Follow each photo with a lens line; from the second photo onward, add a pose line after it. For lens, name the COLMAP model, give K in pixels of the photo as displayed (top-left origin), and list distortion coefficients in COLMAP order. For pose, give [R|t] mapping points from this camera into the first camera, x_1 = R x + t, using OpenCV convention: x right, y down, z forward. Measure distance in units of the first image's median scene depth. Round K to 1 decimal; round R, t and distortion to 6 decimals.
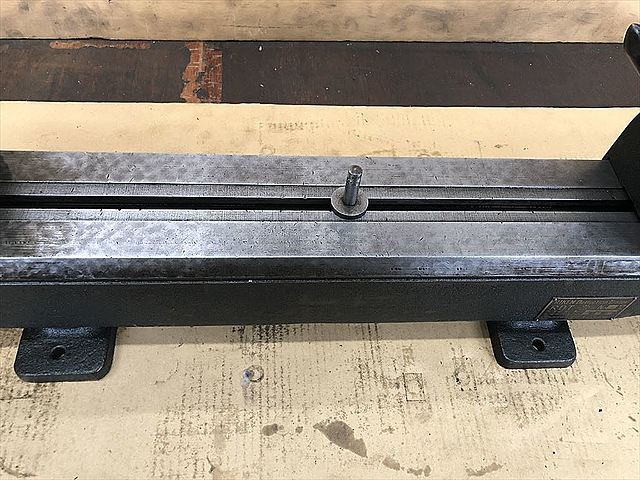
lens RADIAL K [[531.4, 0, 320.0], [0, 531.4, 240.0], [0, 0, 1]] dist [-0.001925, -0.002167]
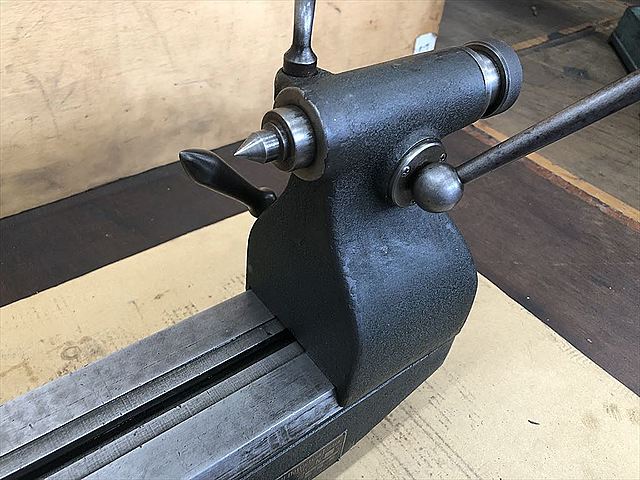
lens RADIAL K [[531.4, 0, 320.0], [0, 531.4, 240.0], [0, 0, 1]] dist [-0.001925, -0.002167]
pose [[0.819479, -0.373639, 0.434566, 0.296020], [0.448281, 0.890319, -0.079848, -0.102653], [-0.357068, 0.260242, 0.897093, 0.179959]]
